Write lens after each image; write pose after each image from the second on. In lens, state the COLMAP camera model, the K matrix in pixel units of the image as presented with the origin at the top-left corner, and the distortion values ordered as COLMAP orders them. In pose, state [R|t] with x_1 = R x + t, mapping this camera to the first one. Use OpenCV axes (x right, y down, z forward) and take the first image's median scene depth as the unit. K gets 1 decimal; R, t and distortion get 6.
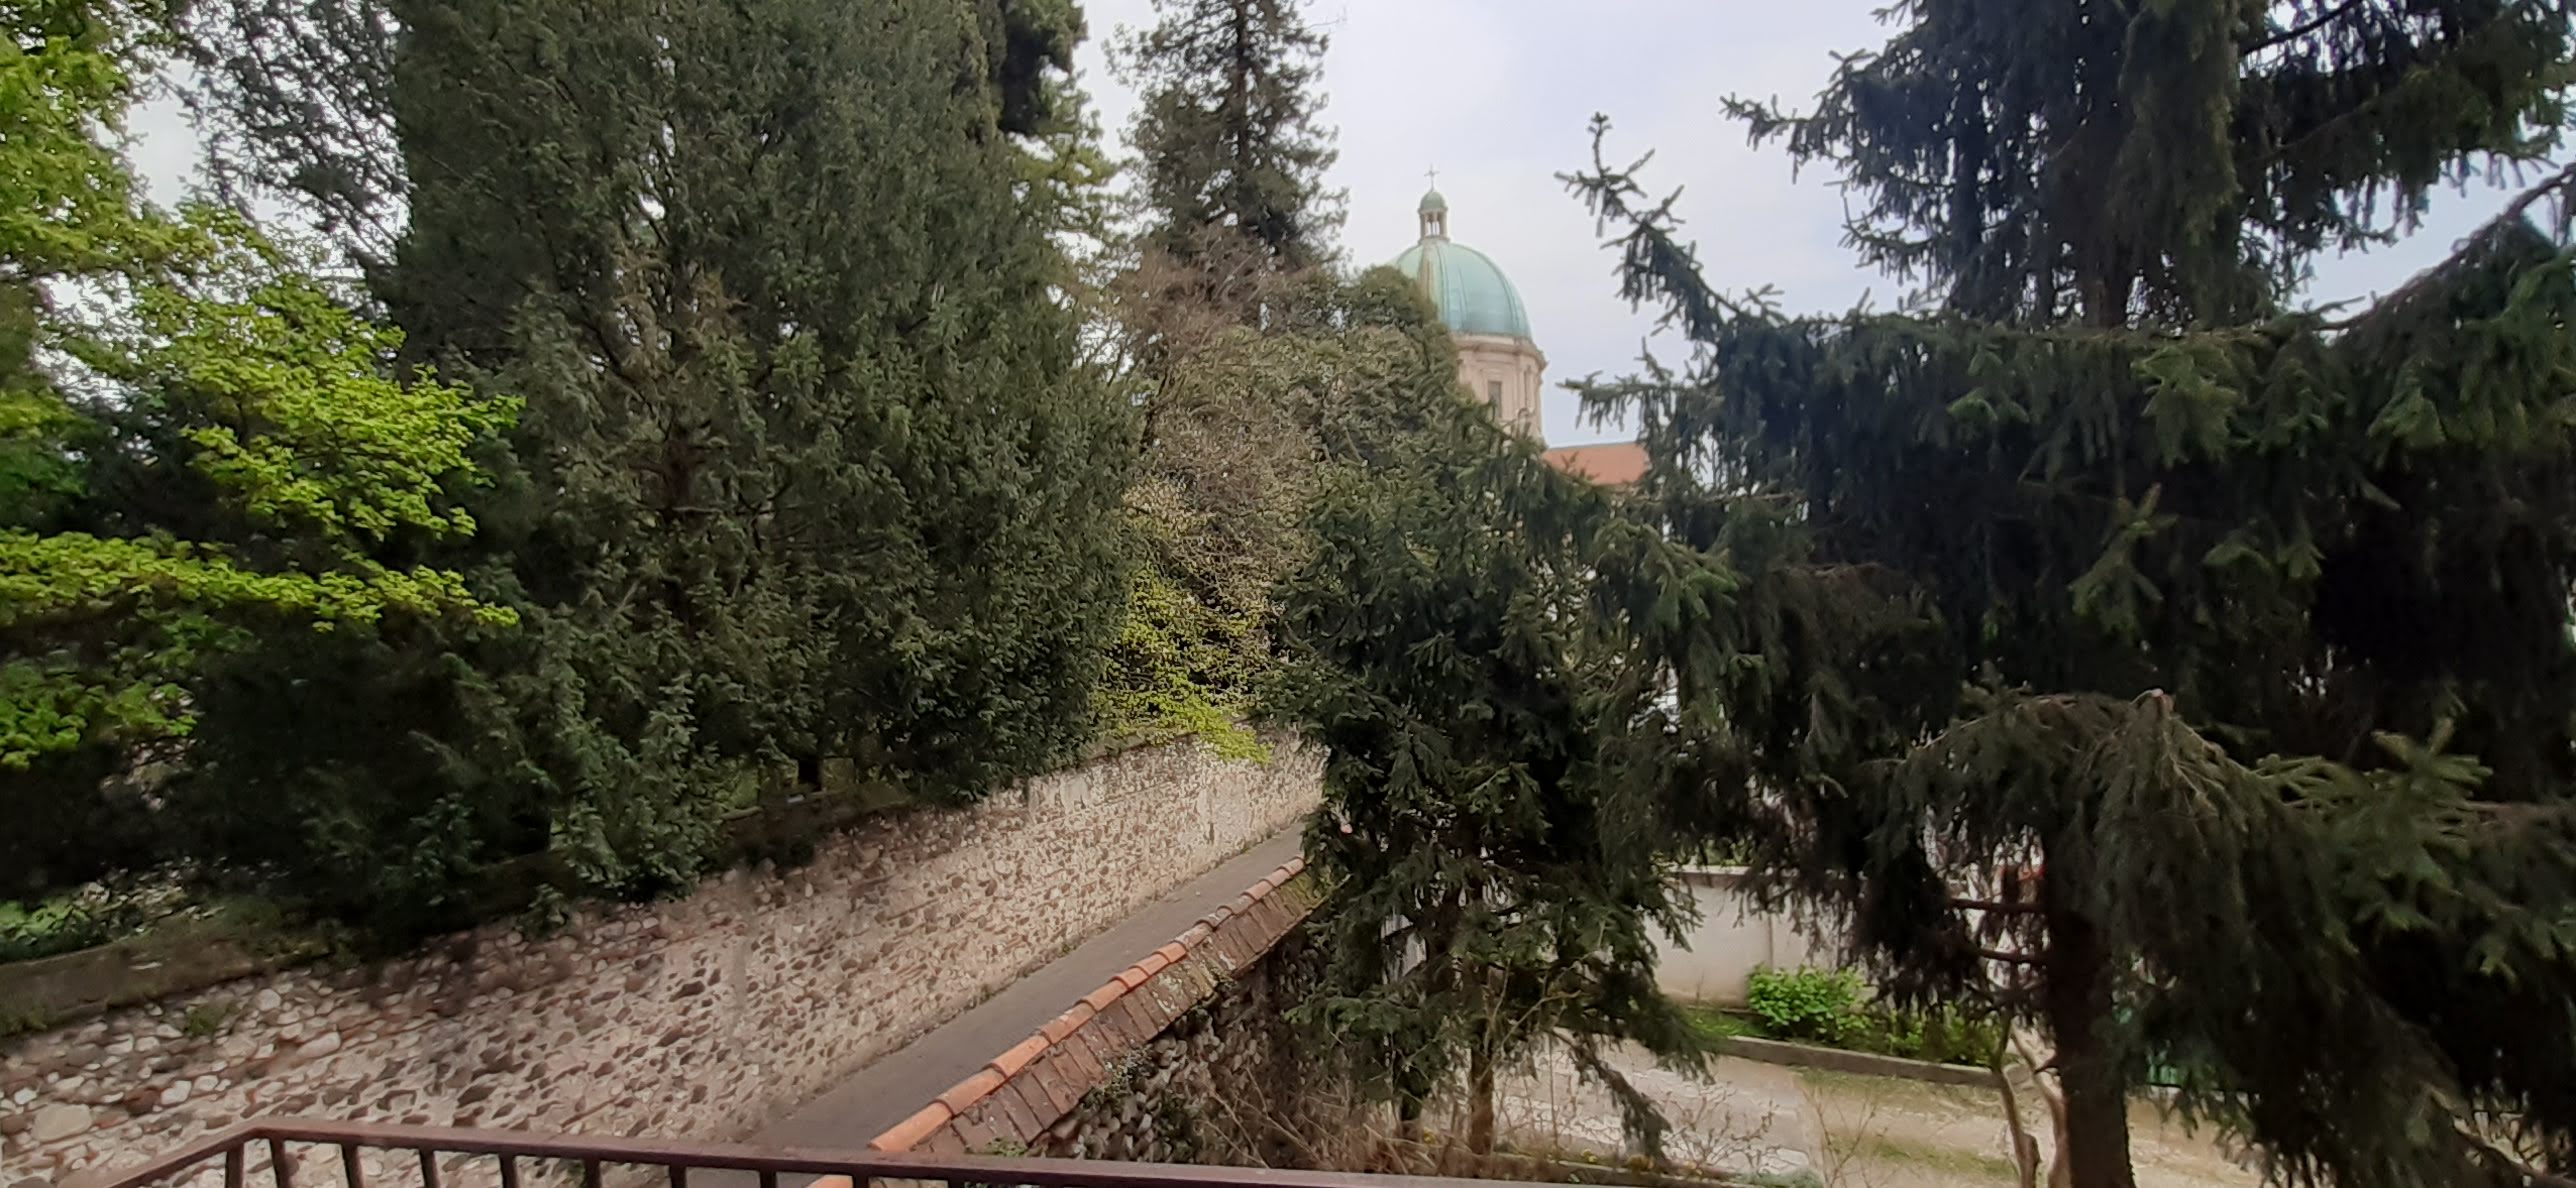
lens RADIAL K [[1026.1, 0, 1316.0], [0, 1026.1, 594.5], [0, 0, 1]] dist [-0.002603, -0.009054]
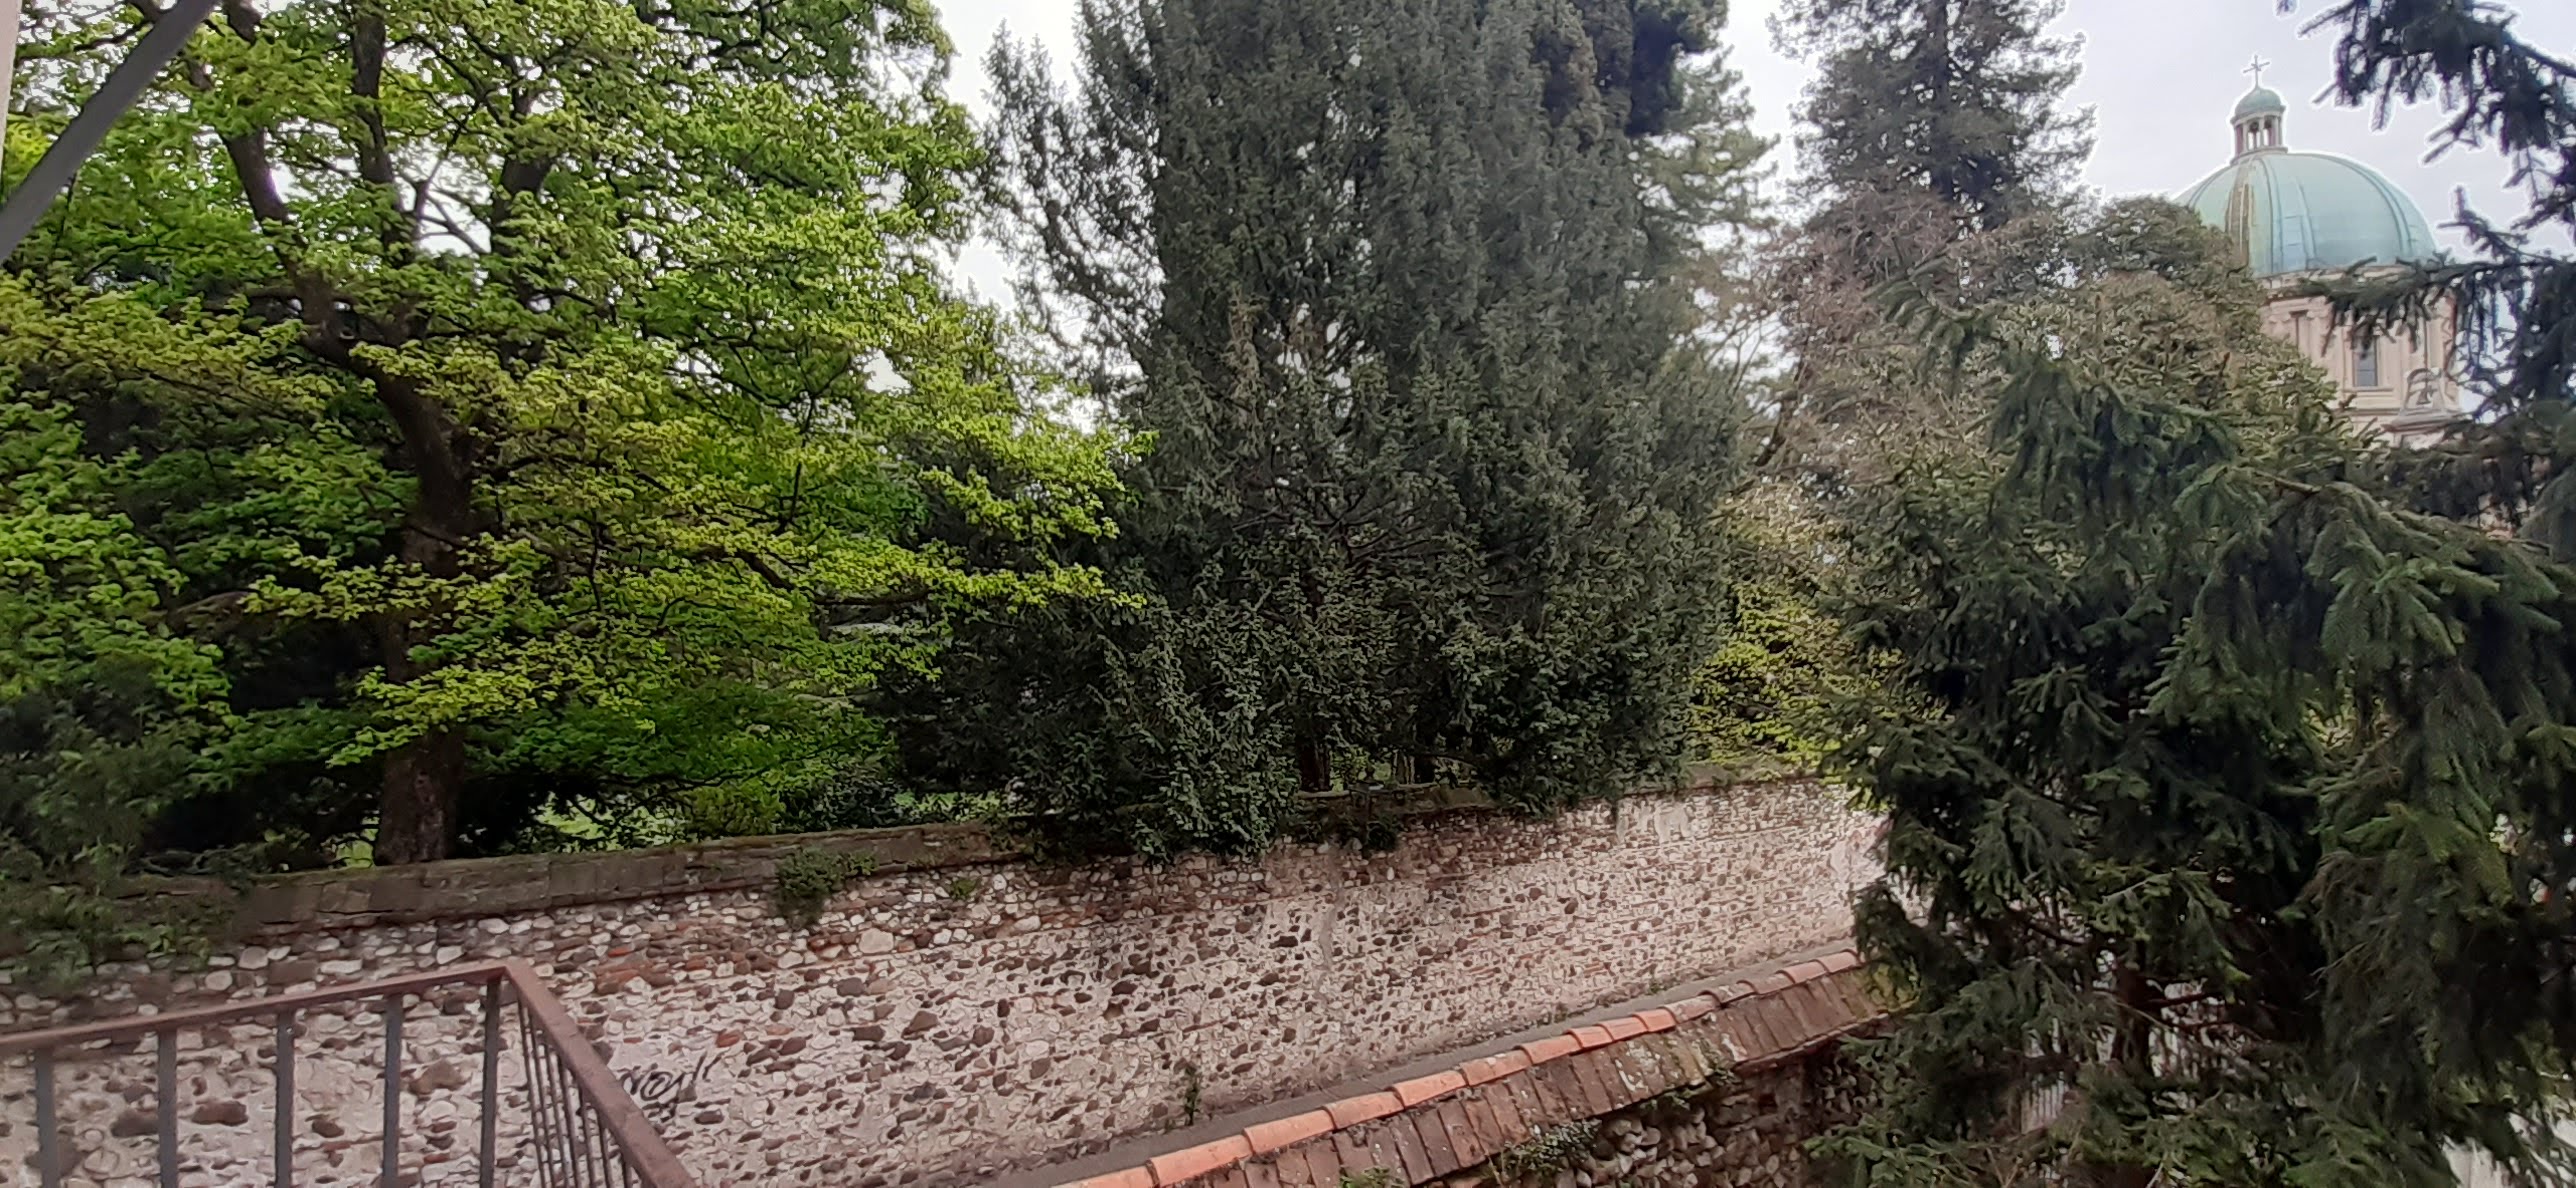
lens RADIAL K [[1026.1, 0, 1309.9], [0, 1026.1, 600.1], [0, 0, 1]] dist [-0.002603, -0.009054]
pose [[0.804367, 0.024446, -0.593630, 0.114076], [-0.031547, 0.999501, -0.001586, 0.008742], [0.593295, 0.020003, 0.804737, 0.123514]]
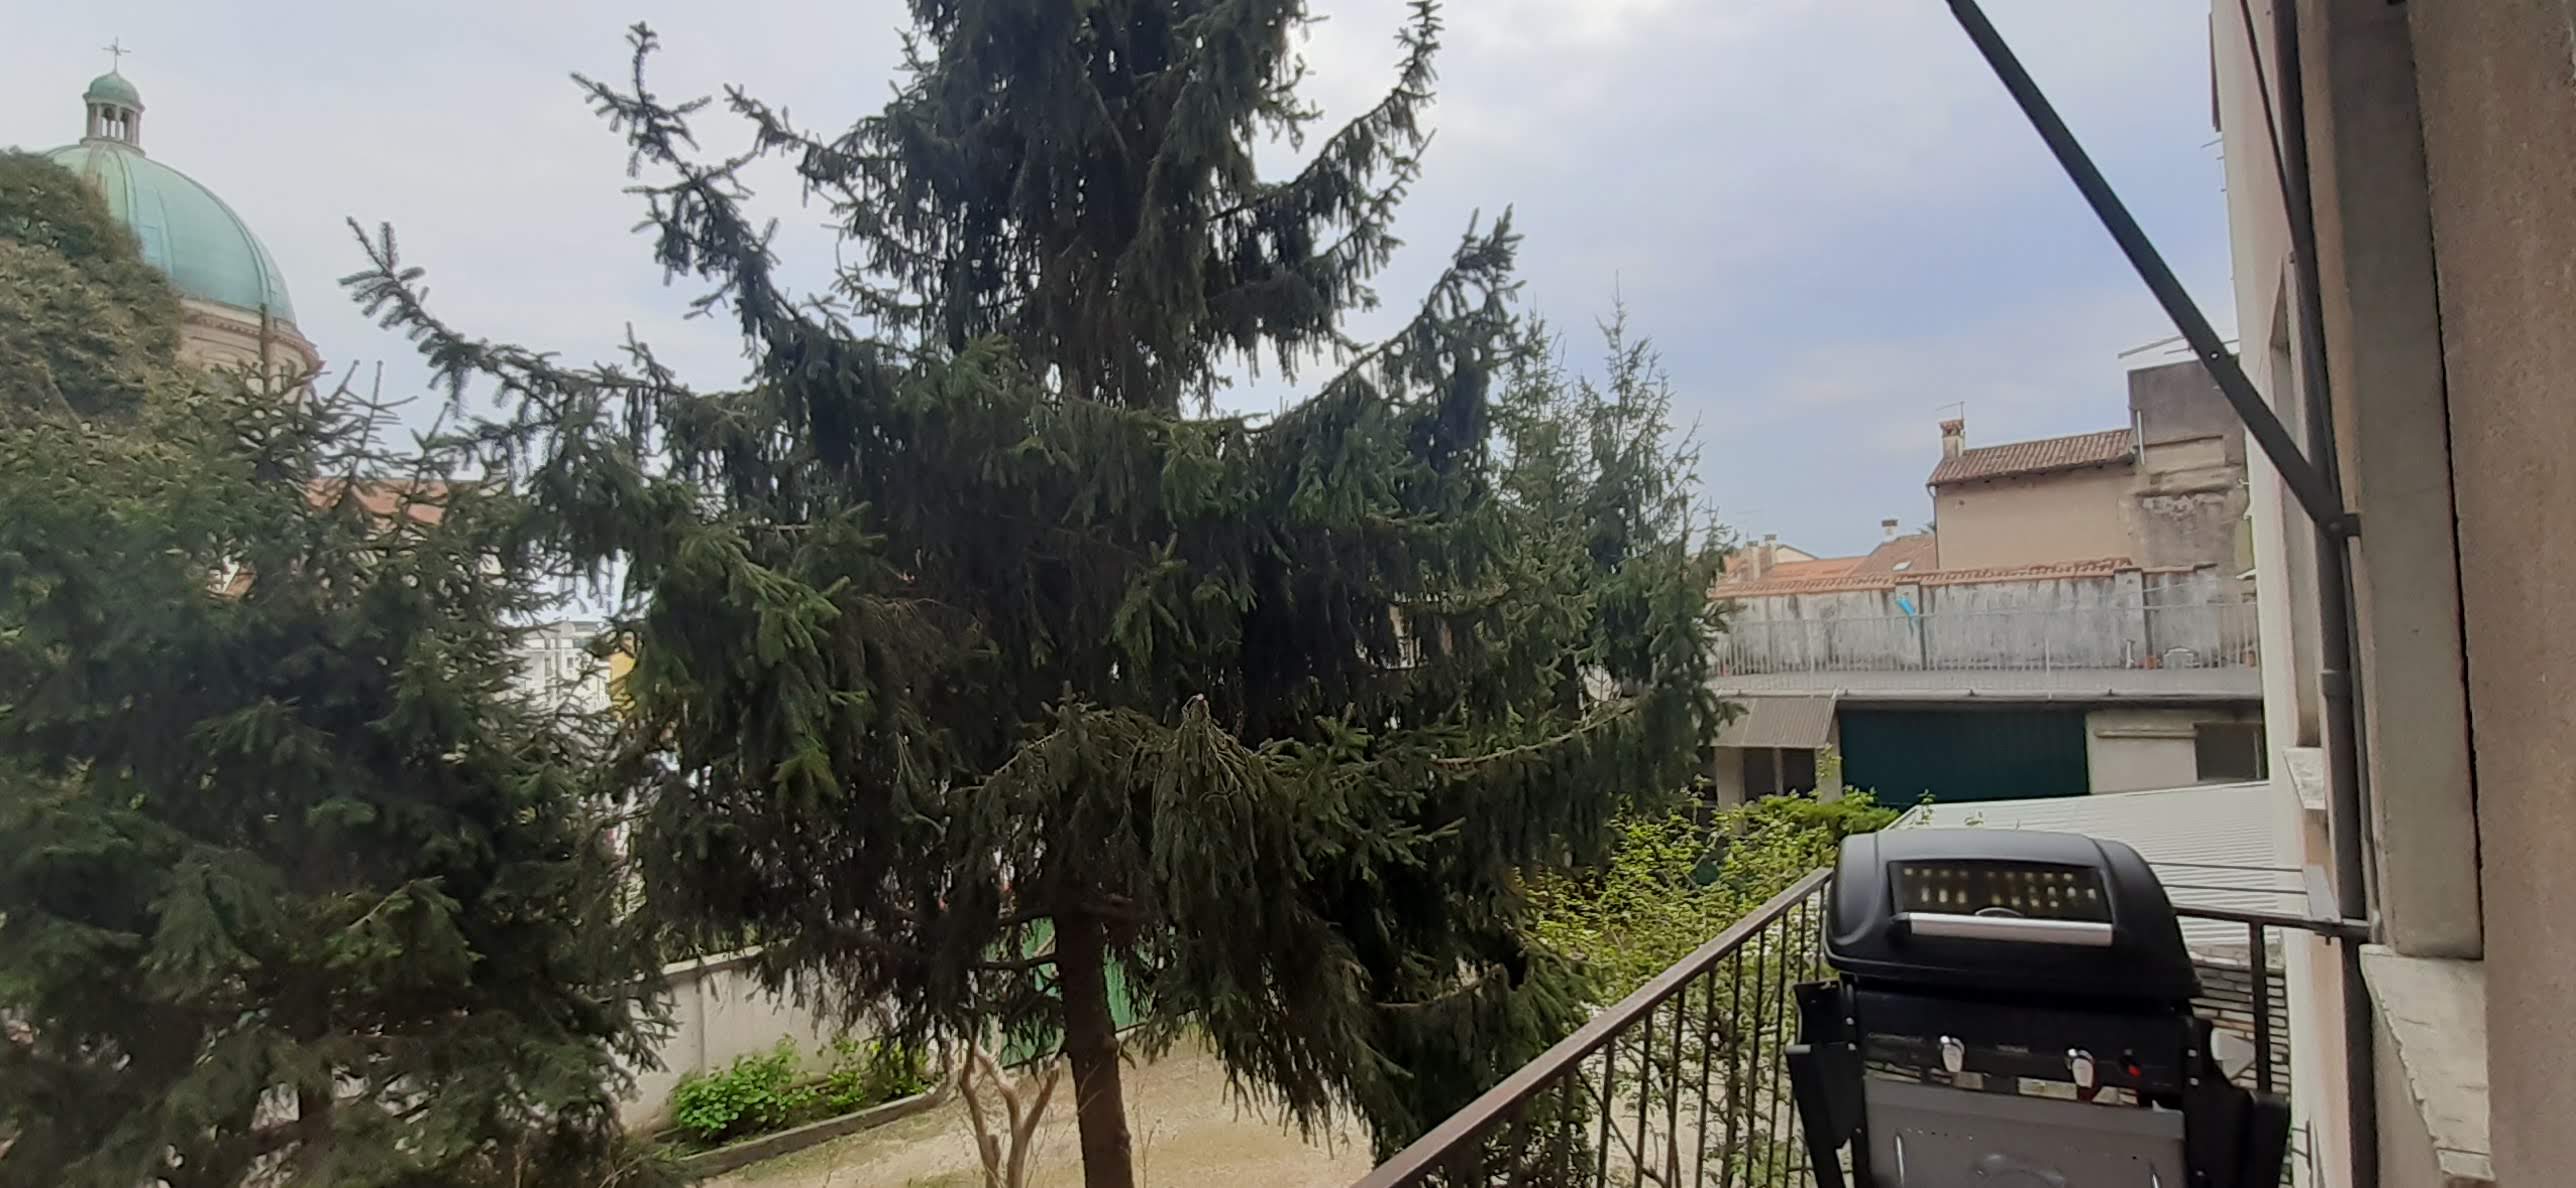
lens RADIAL K [[1026.1, 0, 1311.4], [0, 1026.1, 608.7], [0, 0, 1]] dist [-0.002603, -0.009054]
pose [[0.538241, 0.027820, 0.842332, -0.061262], [0.019746, 0.998764, -0.045603, 0.020388], [-0.842560, 0.041178, 0.537027, 0.091803]]
